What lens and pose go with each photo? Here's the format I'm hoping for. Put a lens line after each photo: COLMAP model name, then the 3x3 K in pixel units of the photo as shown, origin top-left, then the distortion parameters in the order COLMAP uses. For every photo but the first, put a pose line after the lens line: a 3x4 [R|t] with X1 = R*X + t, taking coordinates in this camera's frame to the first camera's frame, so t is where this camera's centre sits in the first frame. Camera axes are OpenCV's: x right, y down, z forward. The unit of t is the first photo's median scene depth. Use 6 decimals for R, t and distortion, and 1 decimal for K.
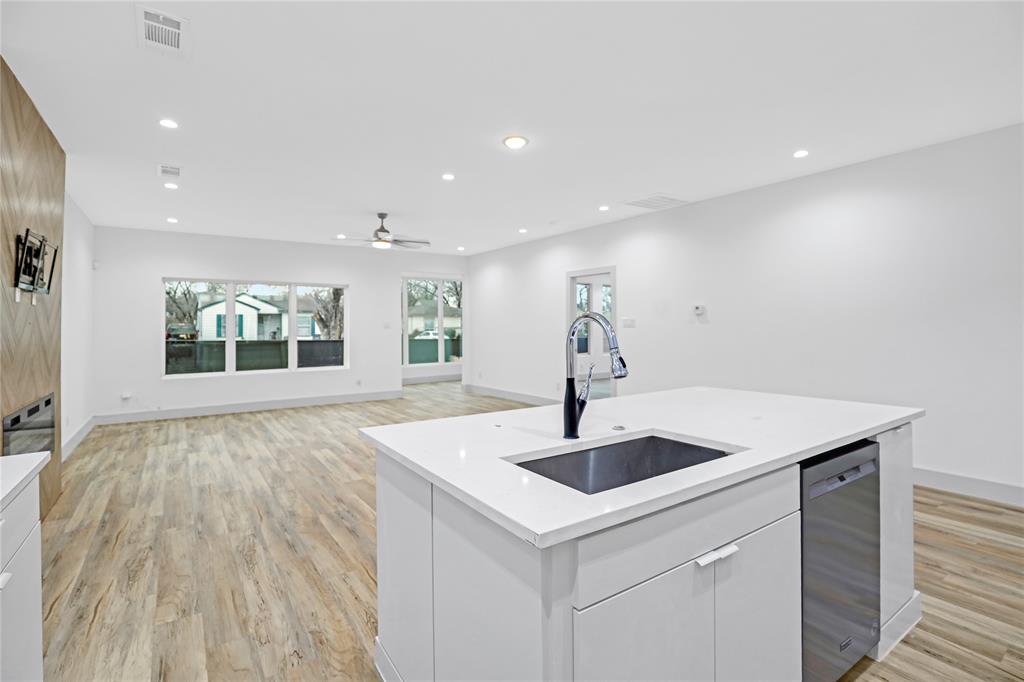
lens RADIAL K [[484.9, 0, 509.5], [0, 484.9, 328.2], [0, 0, 1]] dist [-0.003195, -0.000101]
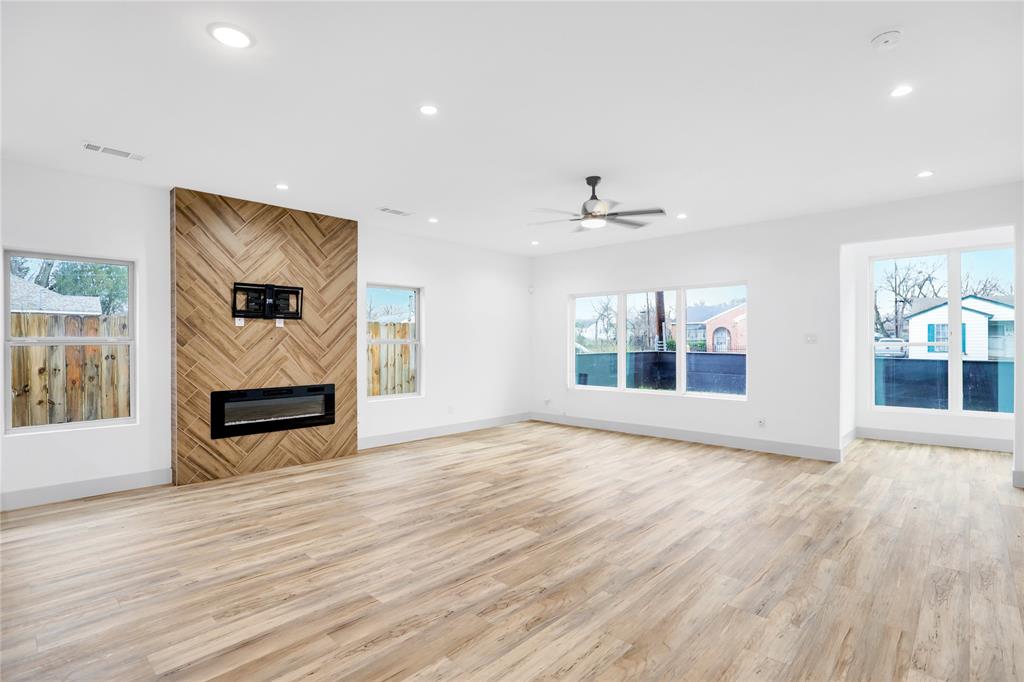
lens RADIAL K [[510.5, 0, 512.0], [0, 510.5, 341.0], [0, 0, 1]] dist [-0.006162, -0.000626]
pose [[0.196015, 0.002900, -0.980597, 0.433851], [-0.002216, 0.999994, 0.002514, -0.003603], [0.980598, 0.001681, 0.196021, 0.740081]]
